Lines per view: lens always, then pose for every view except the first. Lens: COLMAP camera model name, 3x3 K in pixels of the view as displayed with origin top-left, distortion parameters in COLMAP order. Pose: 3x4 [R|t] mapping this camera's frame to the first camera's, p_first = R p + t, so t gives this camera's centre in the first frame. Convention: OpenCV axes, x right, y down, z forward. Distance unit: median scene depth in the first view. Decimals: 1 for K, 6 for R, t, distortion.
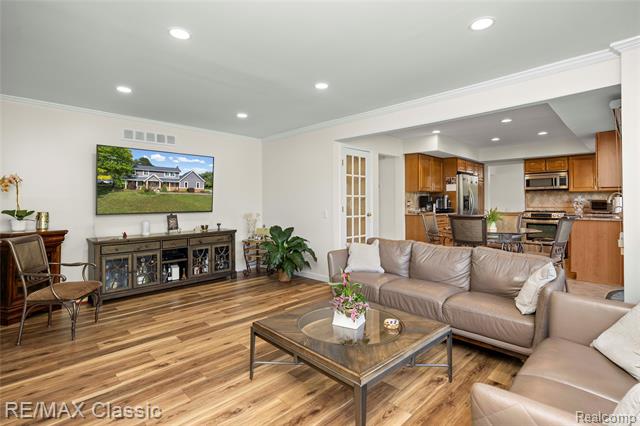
lens RADIAL K [[316.5, 0, 319.3], [0, 316.5, 202.7], [0, 0, 1]] dist [0.001833, 0.000331]
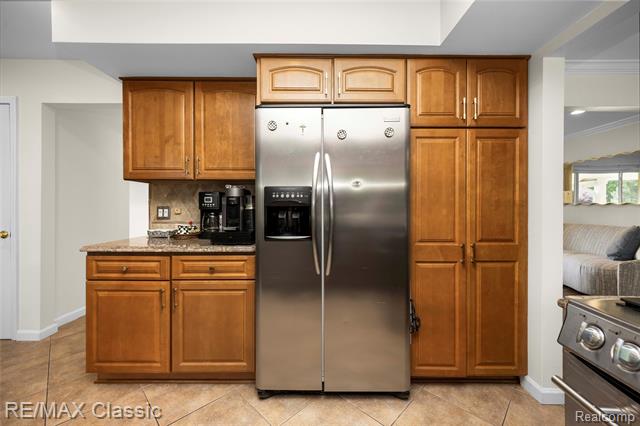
lens RADIAL K [[259.6, 0, 331.7], [0, 259.6, 209.4], [0, 0, 1]] dist [-0.001466, -0.000468]
pose [[0.714977, 0.005714, -0.699124, 0.891000], [-0.000552, 0.999971, 0.007607, -0.004741], [0.699147, -0.005053, 0.714960, 1.206976]]
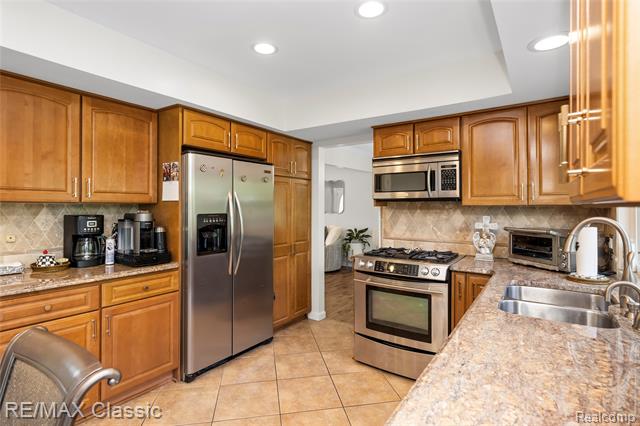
lens RADIAL K [[327.4, 0, 320.8], [0, 327.4, 206.5], [0, 0, 1]] dist [-0.001754, -0.000294]
pose [[0.981182, 0.005073, 0.193018, 0.705433], [-0.005613, 0.999982, 0.002253, -0.044412], [-0.193003, -0.003294, 0.981193, 0.834802]]
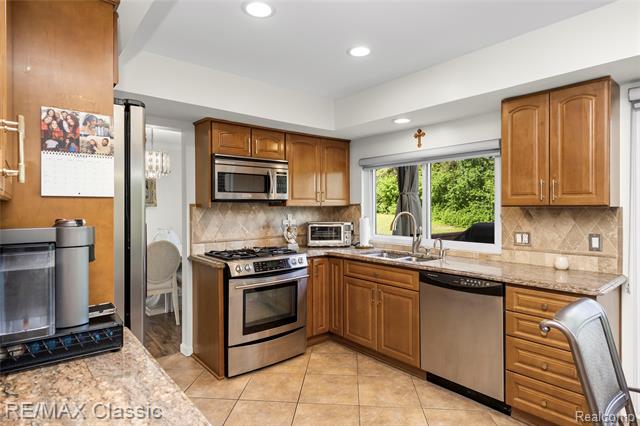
lens RADIAL K [[350.9, 0, 319.6], [0, 350.9, 208.1], [0, 0, 1]] dist [-0.001651, -0.000096]
pose [[0.081892, -0.000058, 0.996641, 0.342197], [0.002682, 0.999996, -0.000162, -0.041754], [-0.996638, 0.002686, 0.081892, 1.188908]]
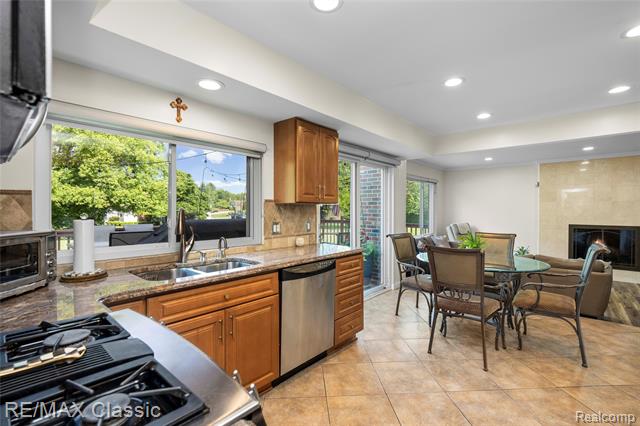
lens RADIAL K [[292.1, 0, 318.1], [0, 292.1, 210.0], [0, 0, 1]] dist [0.001264, 0.000099]
pose [[-0.997477, 0.001568, -0.070975, 0.859727], [0.001442, 0.999997, 0.001830, -0.031048], [0.070978, 0.001723, -0.997476, 1.490826]]
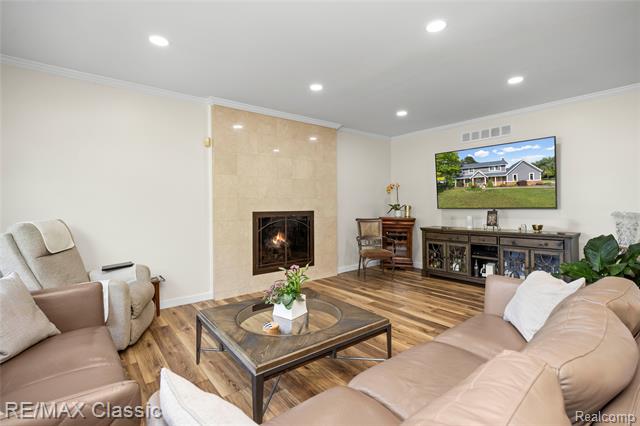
lens RADIAL K [[300.4, 0, 320.0], [0, 300.4, 213.0], [0, 0, 1]] dist [0.000416, 0.000051]
pose [[-0.101188, 0.033335, -0.994309, 0.483185], [0.005189, 0.999443, 0.032979, 0.012257], [0.994854, -0.001822, -0.101304, 0.560151]]
